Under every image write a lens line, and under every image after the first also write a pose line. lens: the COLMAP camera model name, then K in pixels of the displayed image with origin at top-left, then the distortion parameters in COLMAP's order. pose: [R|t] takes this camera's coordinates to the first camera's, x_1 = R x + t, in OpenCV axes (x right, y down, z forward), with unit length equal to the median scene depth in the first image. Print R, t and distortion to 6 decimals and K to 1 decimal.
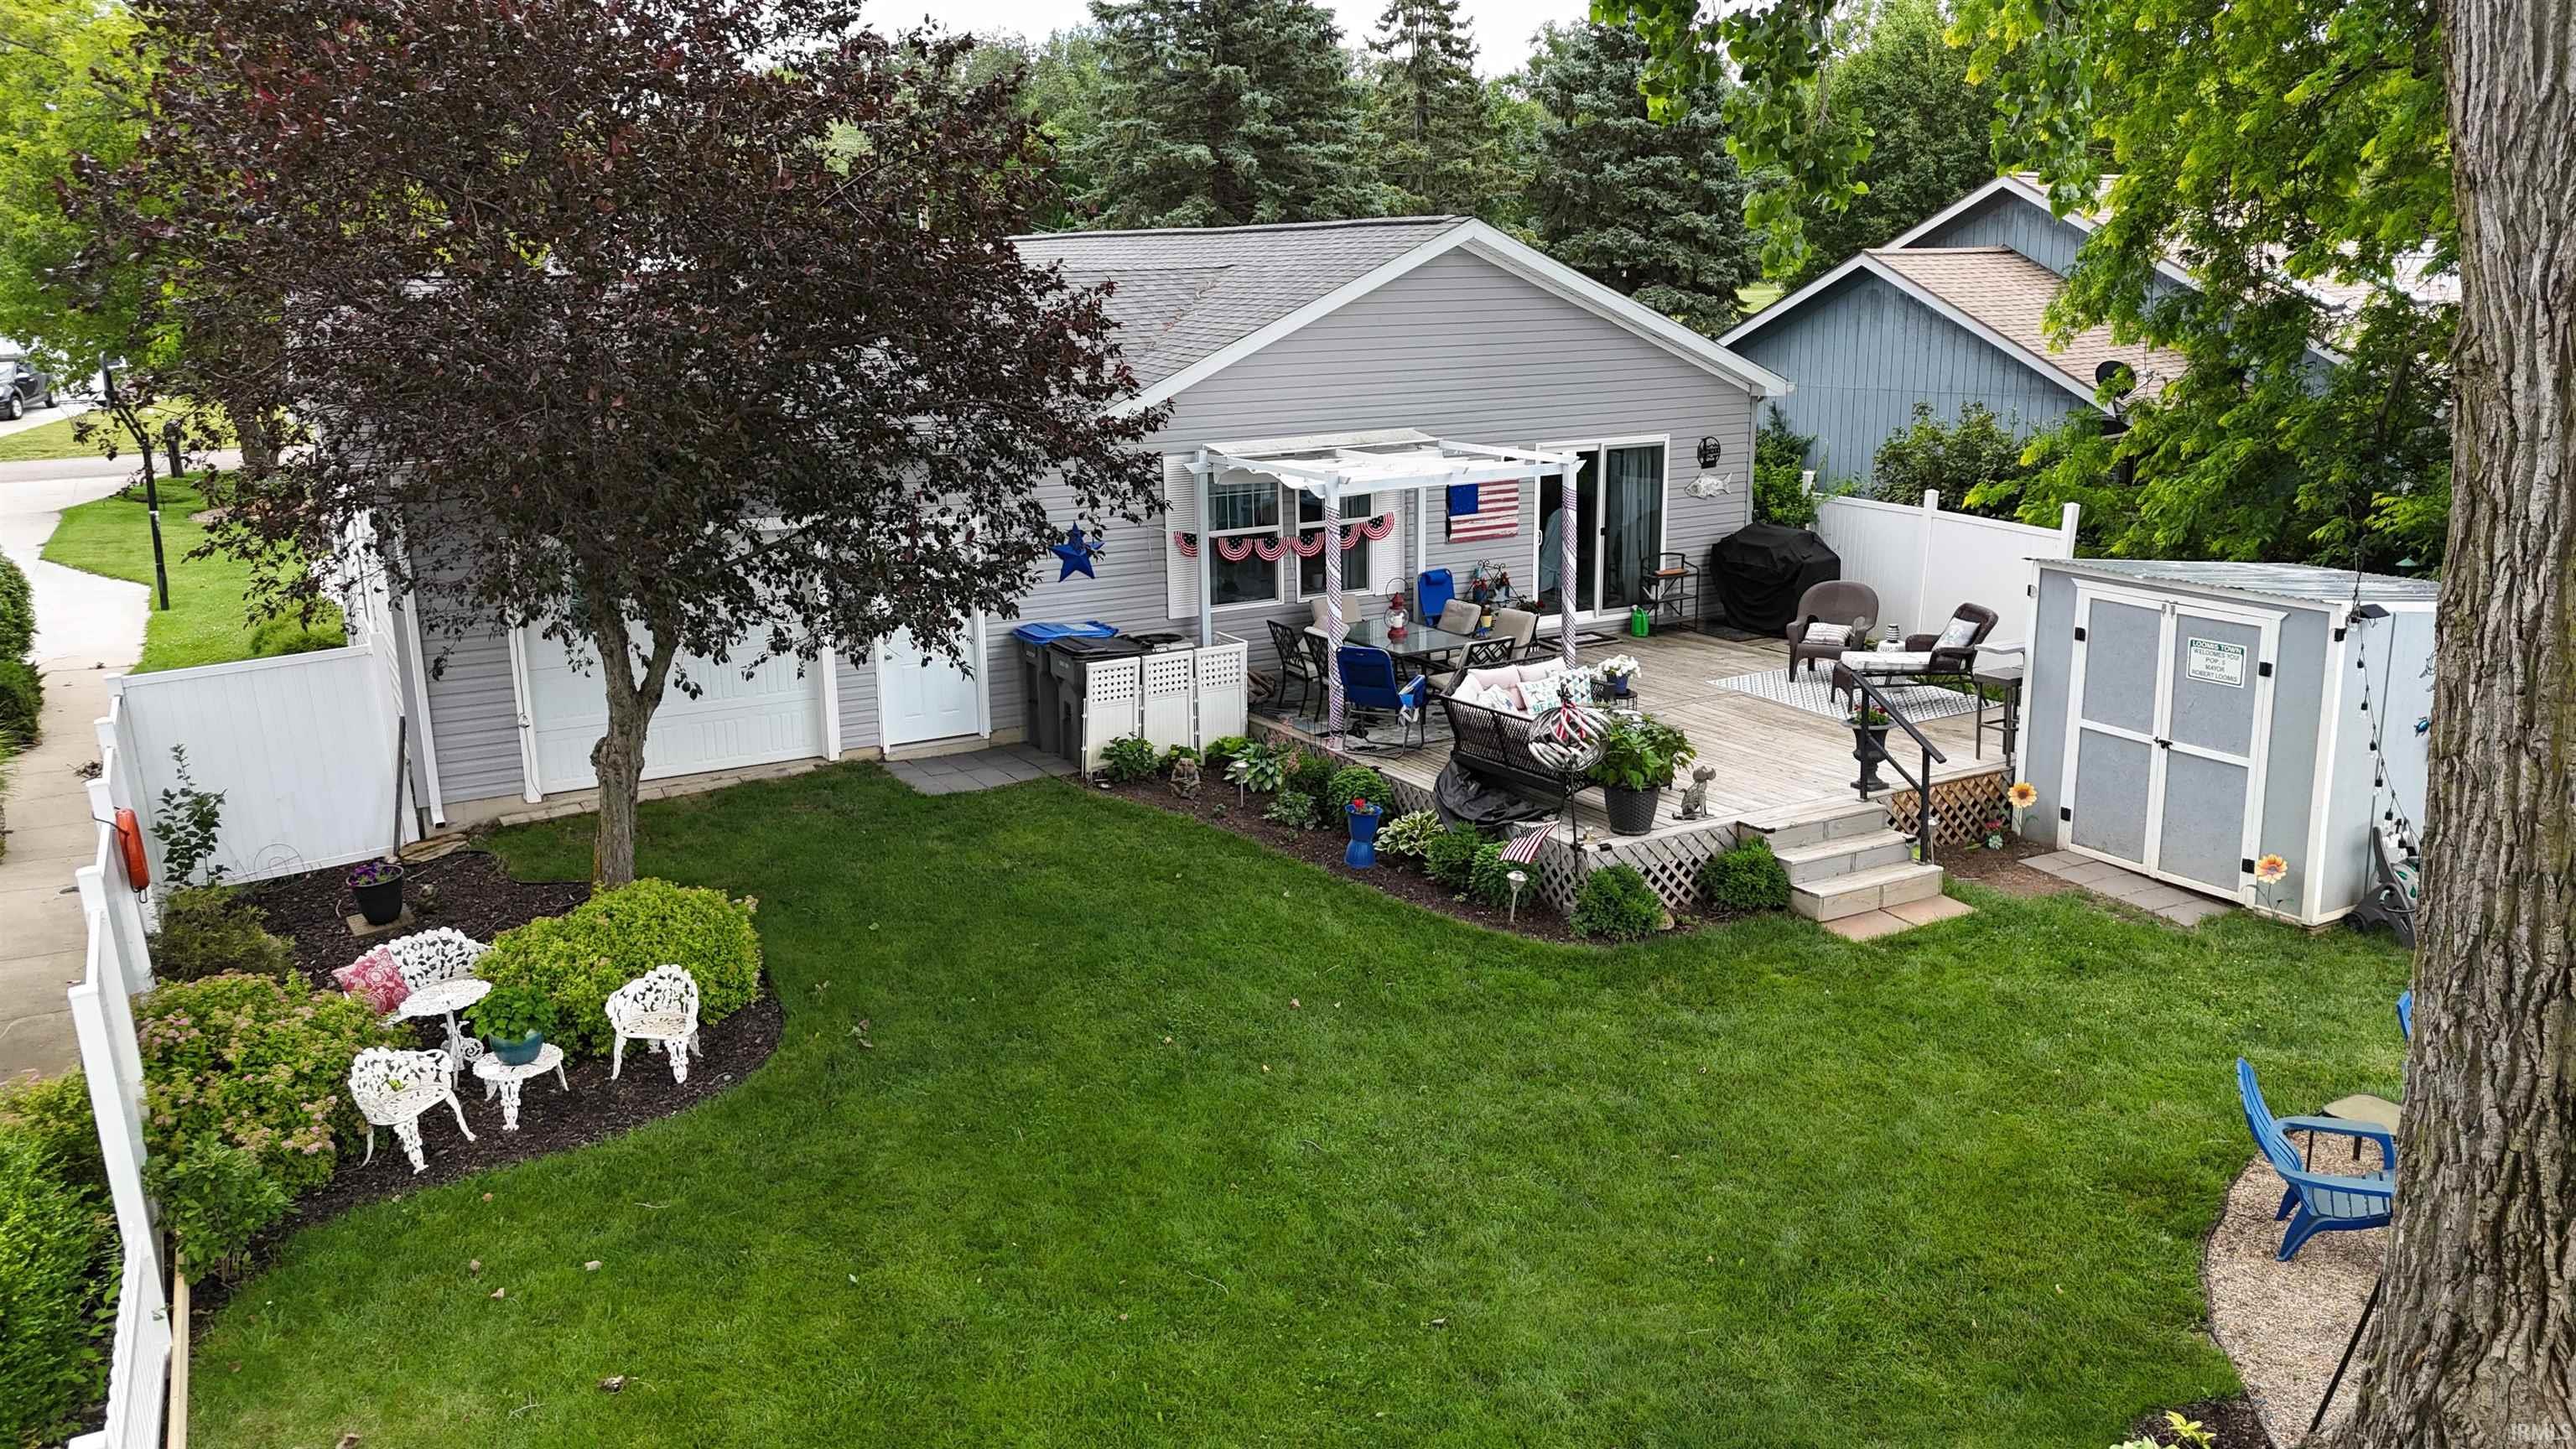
lens RADIAL K [[1896.9, 0, 1292.6], [0, 1896.9, 720.9], [0, 0, 1]] dist [0.070425, -0.063907]
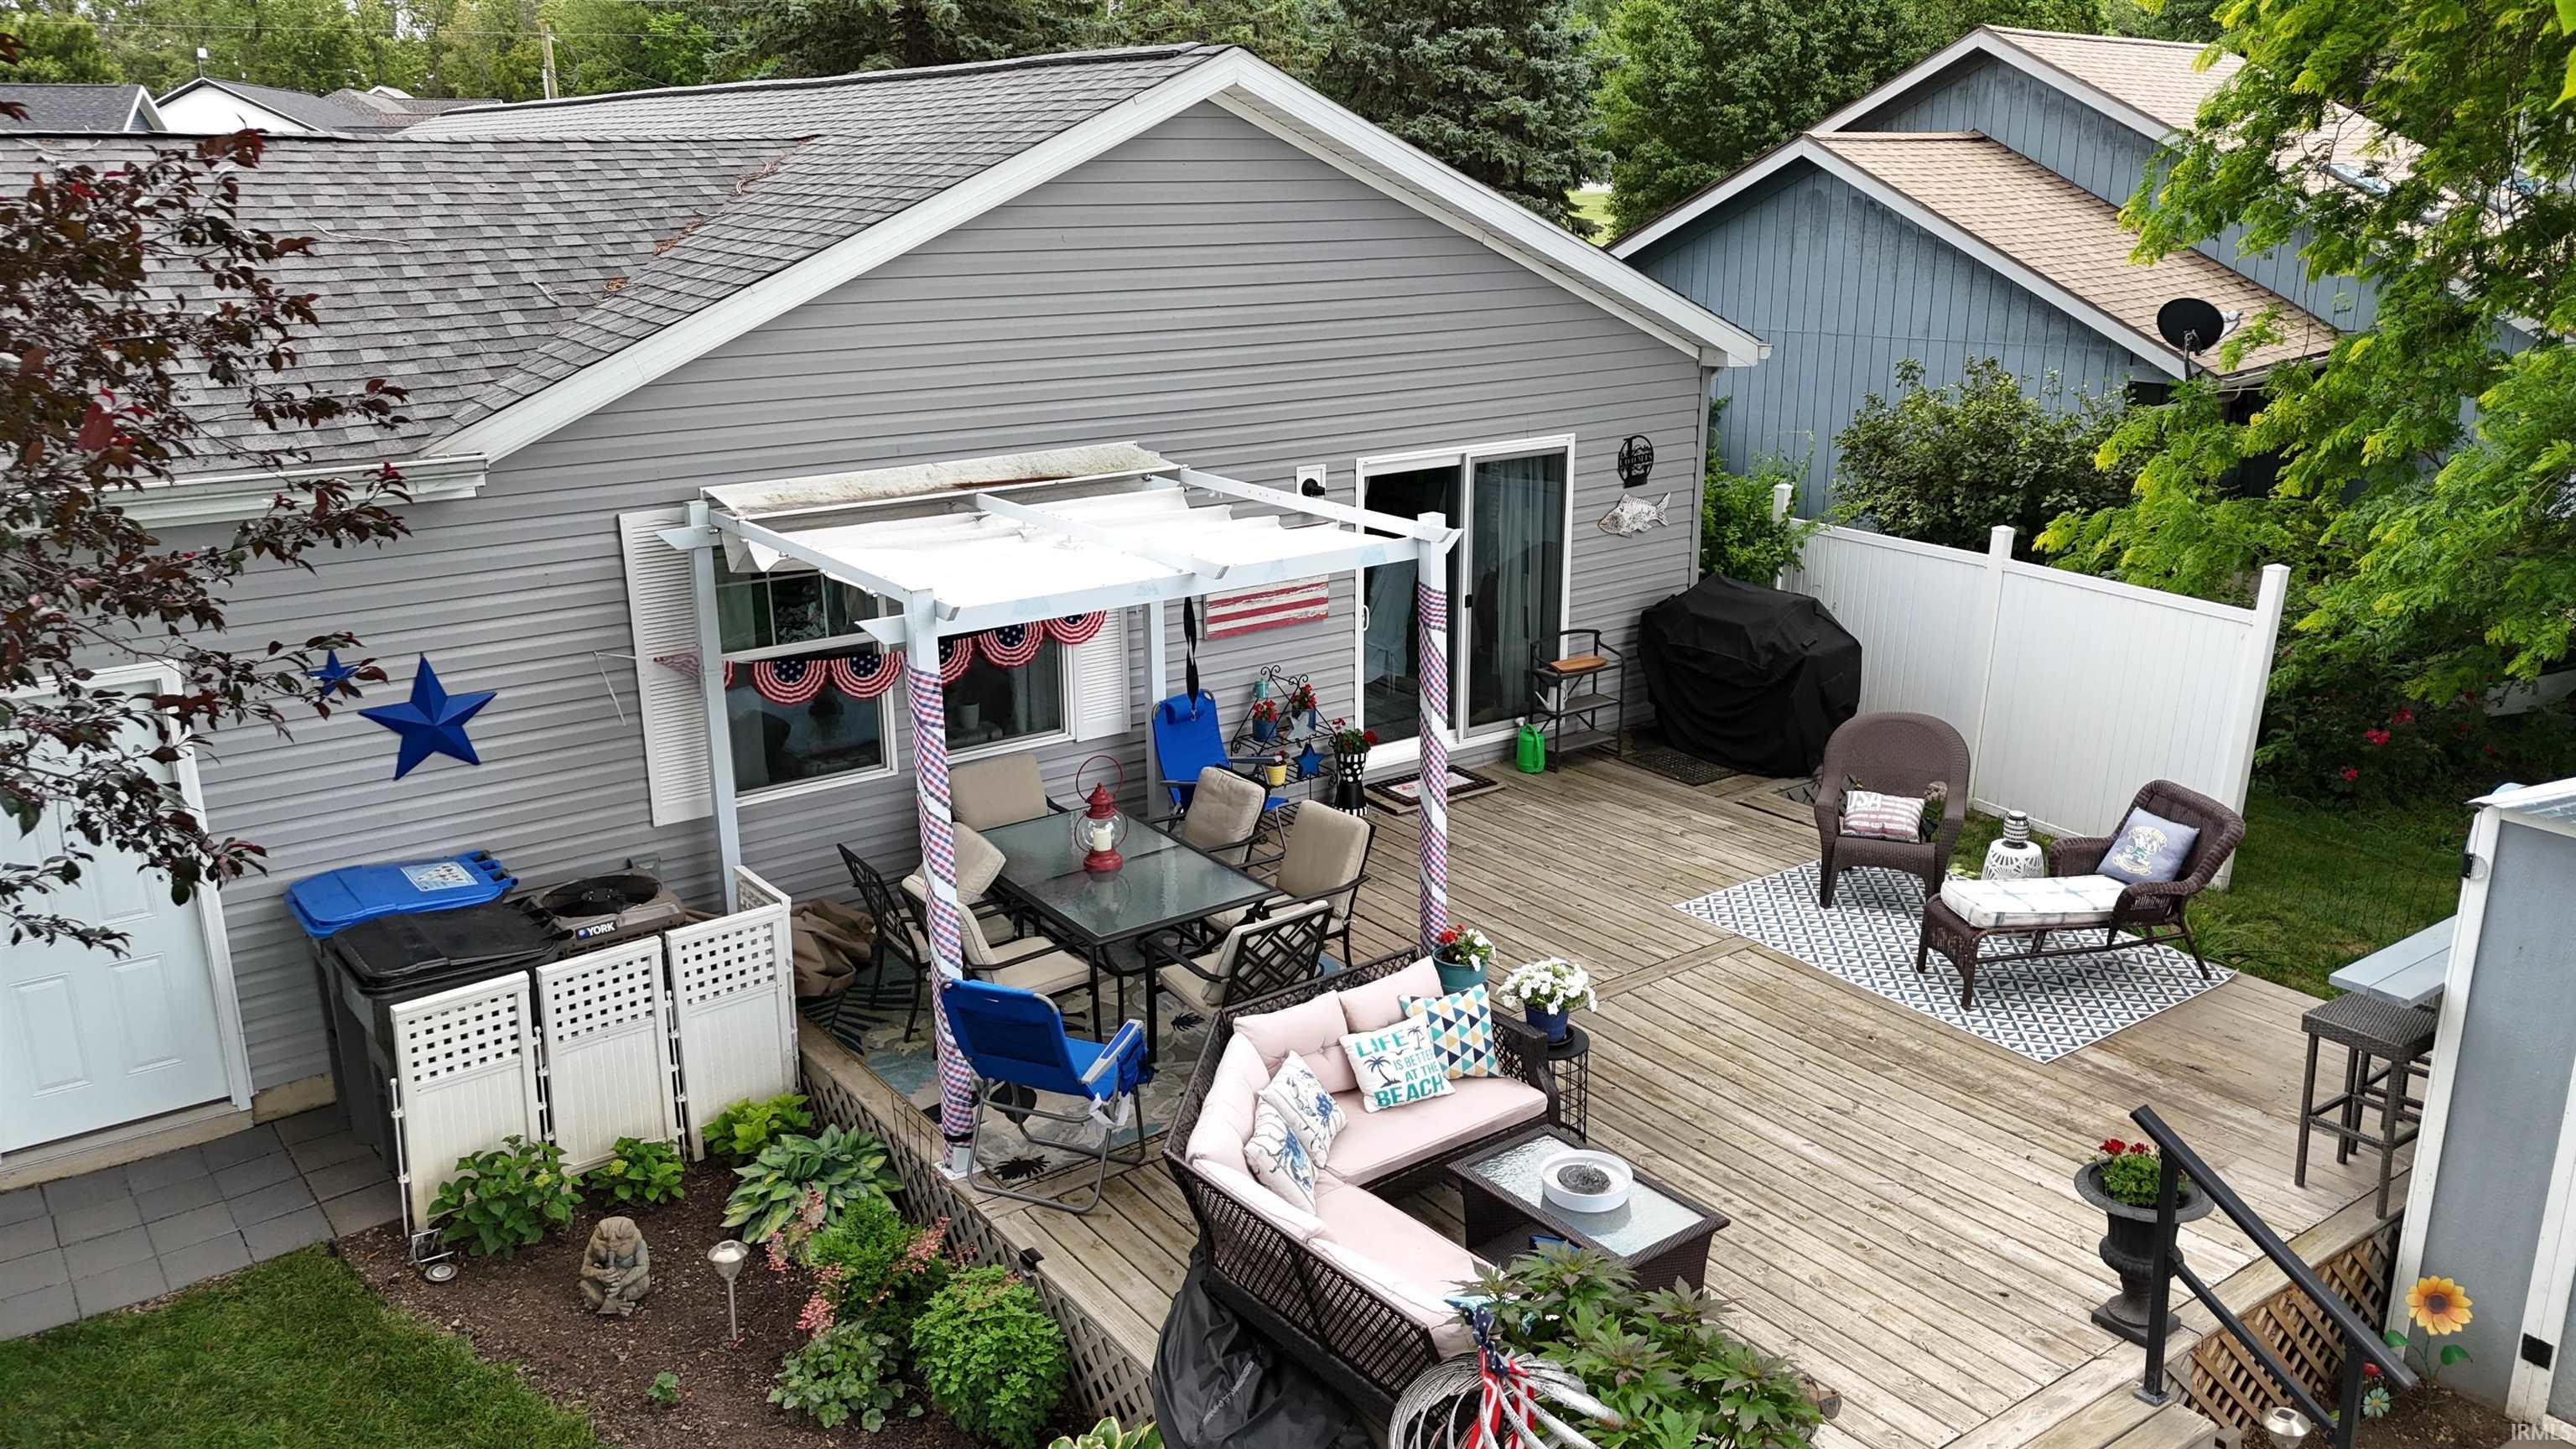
lens RADIAL K [[1896.9, 0, 1297.1], [0, 1896.9, 720.3], [0, 0, 1]] dist [0.070425, -0.063907]
pose [[0.994143, -0.022621, 0.105678, 0.064337], [0.017433, 0.998609, 0.049764, -0.127717], [-0.106657, -0.047631, 0.993154, 0.574312]]
